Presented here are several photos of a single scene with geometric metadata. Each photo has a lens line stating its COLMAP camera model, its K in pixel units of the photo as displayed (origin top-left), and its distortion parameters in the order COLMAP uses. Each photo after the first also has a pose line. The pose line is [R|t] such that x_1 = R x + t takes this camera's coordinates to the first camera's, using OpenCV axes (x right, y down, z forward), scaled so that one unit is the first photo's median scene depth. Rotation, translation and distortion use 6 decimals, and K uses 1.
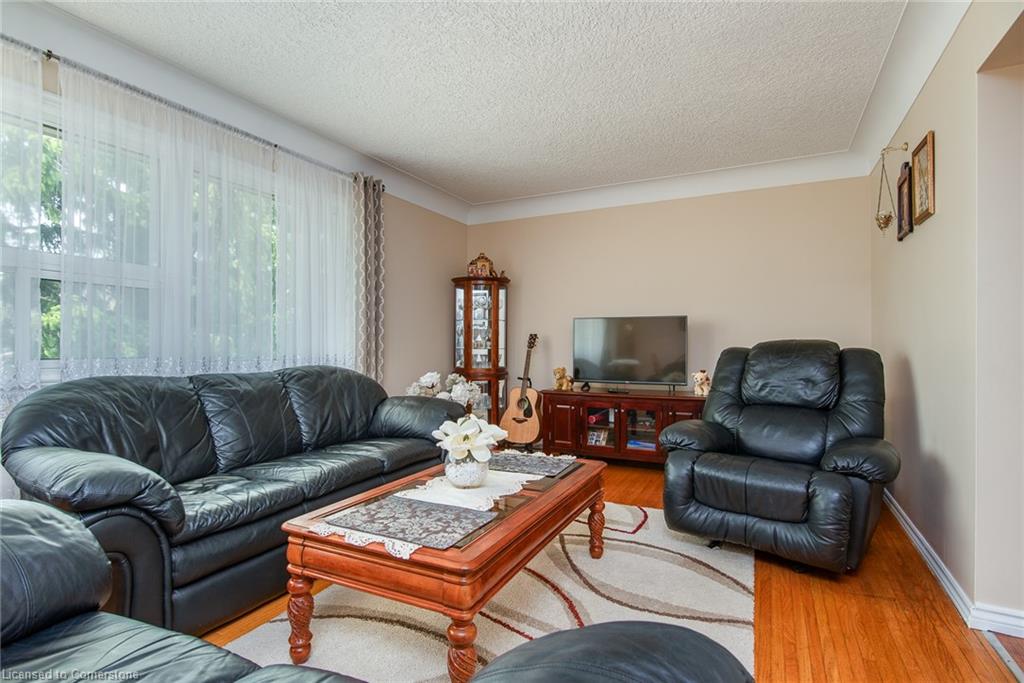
lens RADIAL K [[515.3, 0, 512.0], [0, 515.3, 341.5], [0, 0, 1]] dist [-0.000540, 0.000045]
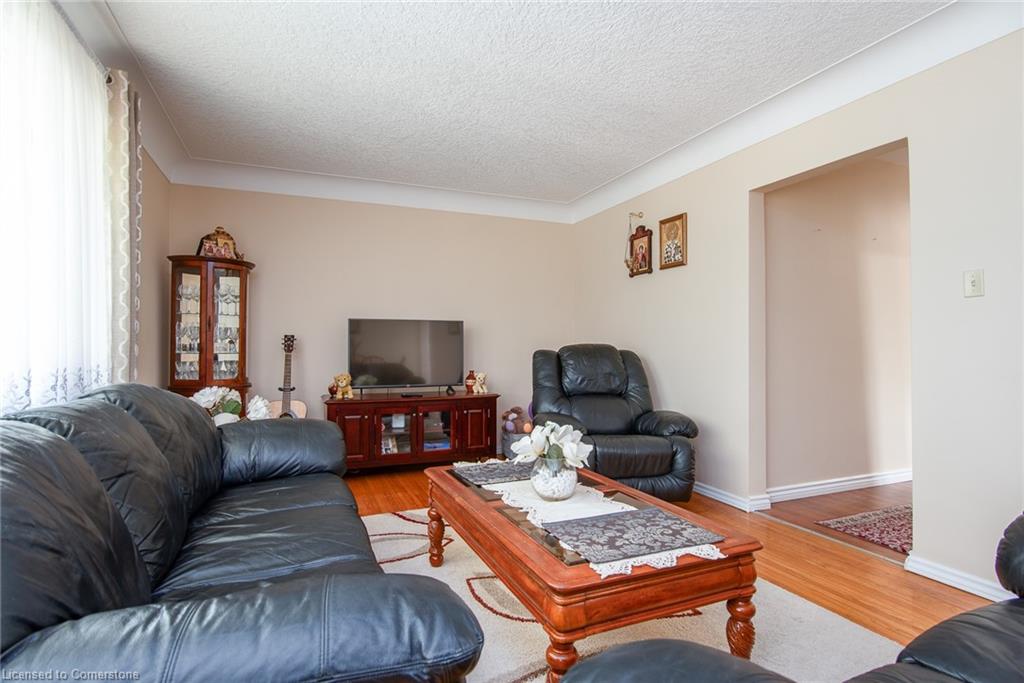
lens RADIAL K [[515.3, 0, 512.0], [0, 515.3, 341.5], [0, 0, 1]] dist [-0.000540, 0.000045]
pose [[0.646511, 0.006081, 0.762880, -0.982920], [-0.002578, 0.999980, -0.005786, -0.001066], [-0.762900, 0.001774, 0.646514, 0.511034]]
